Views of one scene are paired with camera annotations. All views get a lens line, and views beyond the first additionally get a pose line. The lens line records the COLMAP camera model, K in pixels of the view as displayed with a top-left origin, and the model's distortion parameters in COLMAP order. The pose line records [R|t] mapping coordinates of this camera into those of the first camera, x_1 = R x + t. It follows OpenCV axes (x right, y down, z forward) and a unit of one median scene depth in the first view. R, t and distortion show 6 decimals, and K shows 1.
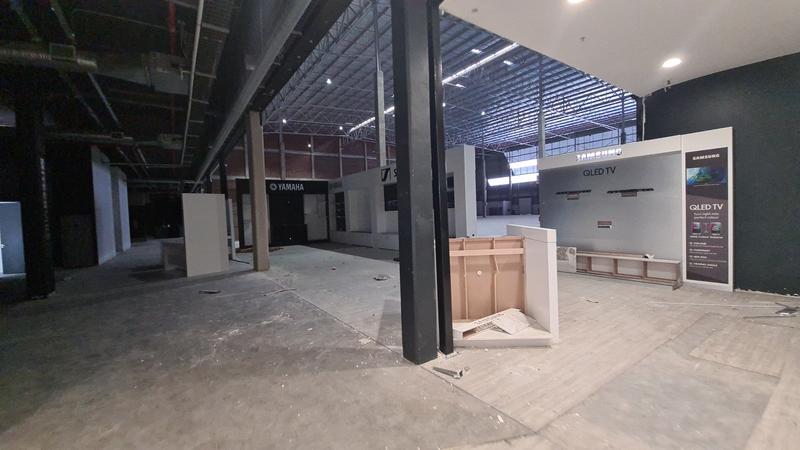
lens RADIAL K [[322.5, 0, 395.8], [0, 322.5, 223.1], [0, 0, 1]] dist [0.014255, -0.009543]
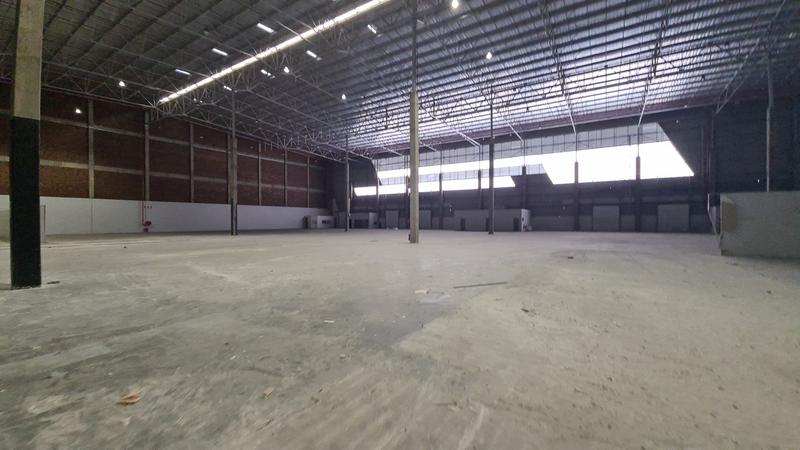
lens RADIAL K [[322.5, 0, 395.8], [0, 322.5, 223.1], [0, 0, 1]] dist [0.014255, -0.009543]
pose [[0.924598, 0.034121, 0.379413, 0.172350], [-0.021234, 0.999048, -0.038099, -0.020777], [-0.380352, 0.027170, 0.924443, 0.408802]]
